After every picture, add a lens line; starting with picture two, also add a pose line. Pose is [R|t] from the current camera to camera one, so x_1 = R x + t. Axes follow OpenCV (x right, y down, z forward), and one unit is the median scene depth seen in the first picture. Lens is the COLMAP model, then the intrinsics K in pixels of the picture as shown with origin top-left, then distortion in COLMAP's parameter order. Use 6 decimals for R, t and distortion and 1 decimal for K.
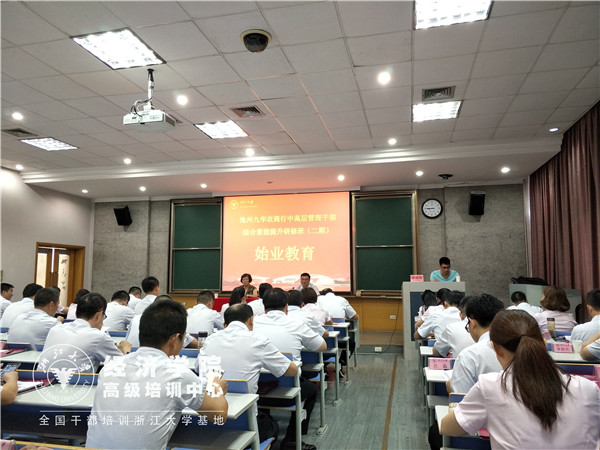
lens RADIAL K [[447.8, 0, 300.0], [0, 447.8, 225.0], [0, 0, 1]] dist [0.023906, -0.000346]
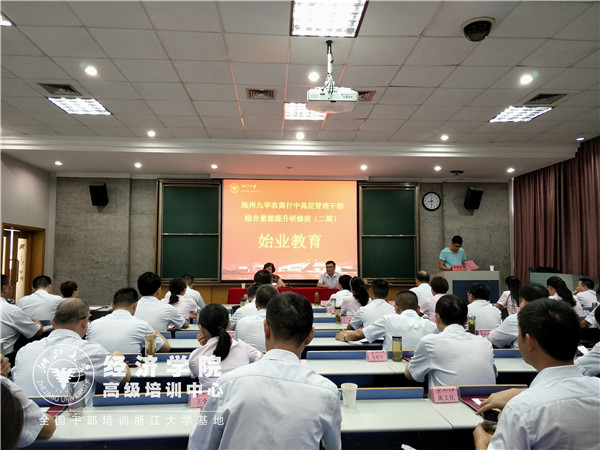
lens RADIAL K [[447.8, 0, 300.0], [0, 447.8, 225.0], [0, 0, 1]] dist [0.023906, -0.000346]
pose [[0.956679, 0.025262, 0.290048, -0.301868], [-0.035154, 0.998963, 0.028947, -0.000500], [-0.289016, -0.037889, 0.956574, 0.065354]]
